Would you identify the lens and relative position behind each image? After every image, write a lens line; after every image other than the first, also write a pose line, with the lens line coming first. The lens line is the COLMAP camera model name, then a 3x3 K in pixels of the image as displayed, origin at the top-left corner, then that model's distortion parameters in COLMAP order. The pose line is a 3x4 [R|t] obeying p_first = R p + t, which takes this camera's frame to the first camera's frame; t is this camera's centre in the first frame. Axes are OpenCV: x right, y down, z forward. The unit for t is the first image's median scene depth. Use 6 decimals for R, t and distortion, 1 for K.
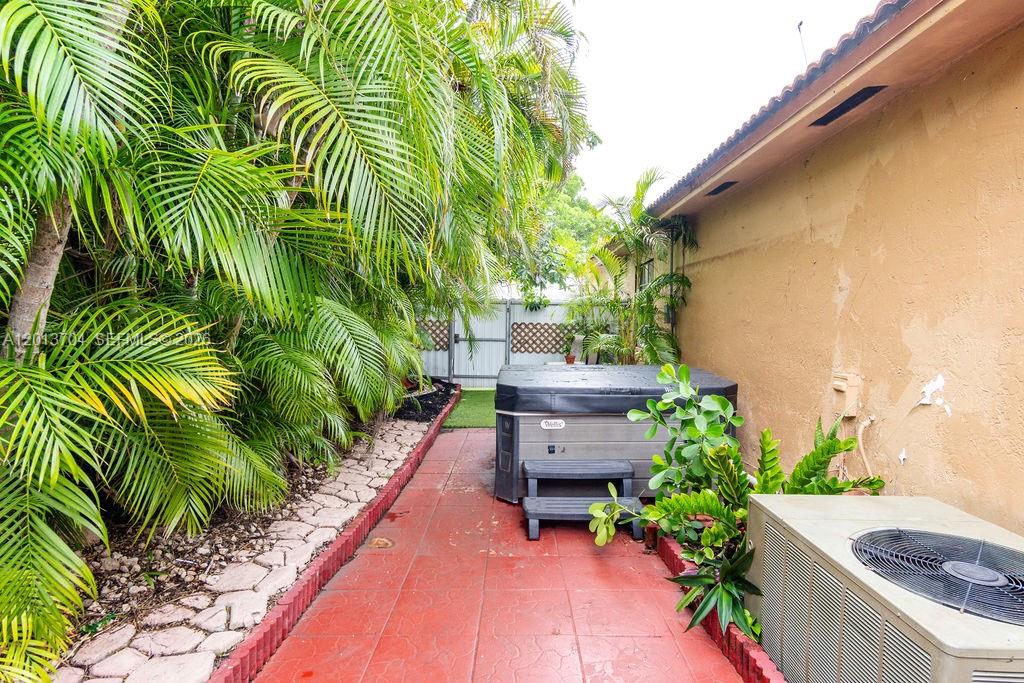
lens RADIAL K [[542.7, 0, 515.9], [0, 542.7, 338.2], [0, 0, 1]] dist [-0.004593, 0.002549]
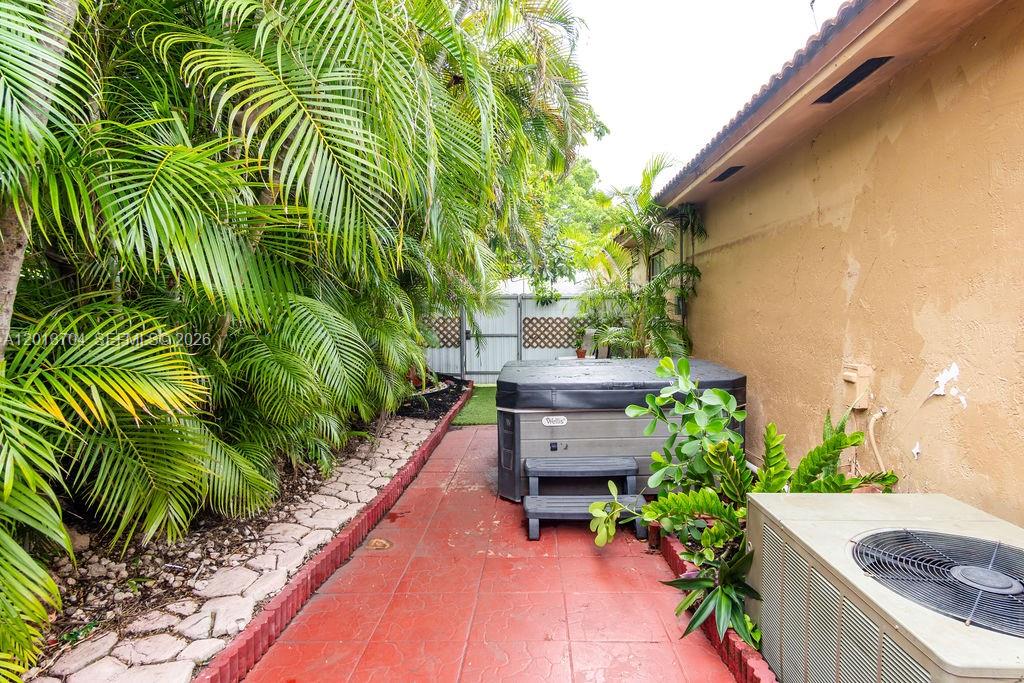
lens RADIAL K [[542.7, 0, 516.7], [0, 542.7, 337.8], [0, 0, 1]] dist [-0.004593, 0.002549]
pose [[0.999178, -0.021028, -0.034648, 0.045100], [0.021307, 0.999743, 0.007698, 0.000044], [0.034477, -0.008430, 0.999370, 0.028231]]
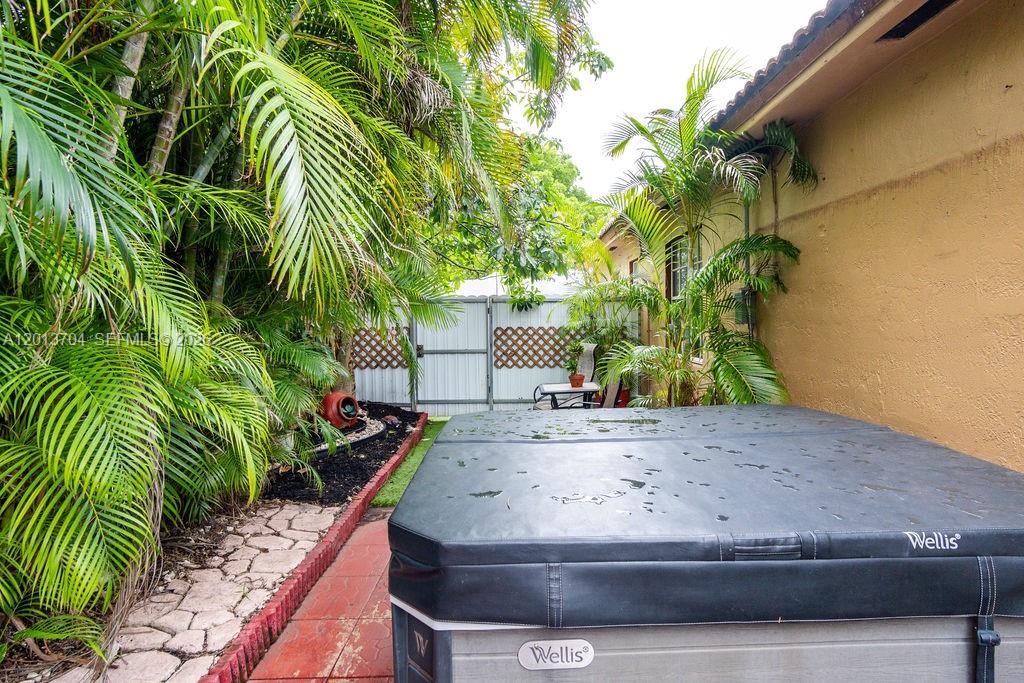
lens RADIAL K [[542.7, 0, 511.8], [0, 542.7, 338.3], [0, 0, 1]] dist [-0.004593, 0.002549]
pose [[0.999618, -0.027430, -0.003281, 0.058653], [0.027416, 0.999615, -0.004155, -0.033134], [0.003394, 0.004063, 0.999986, 0.832329]]
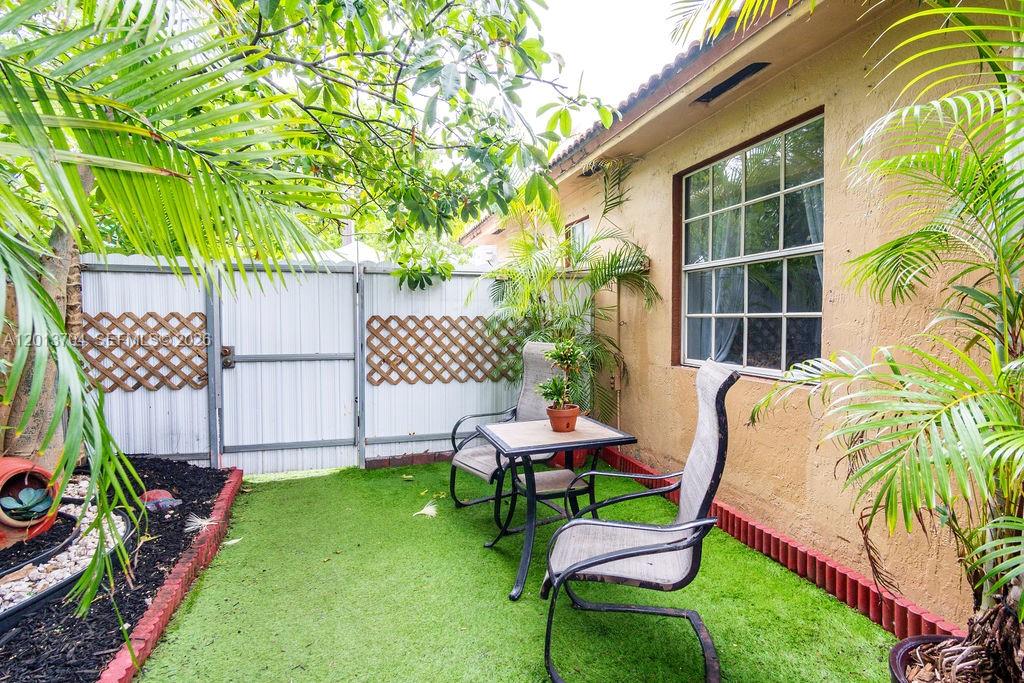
lens RADIAL K [[542.7, 0, 517.0], [0, 542.7, 339.9], [0, 0, 1]] dist [-0.004593, 0.002549]
pose [[0.959514, -0.026981, 0.280365, -0.046968], [0.027487, 0.999620, 0.002127, -0.023672], [-0.280316, 0.005665, 0.959891, 1.742999]]
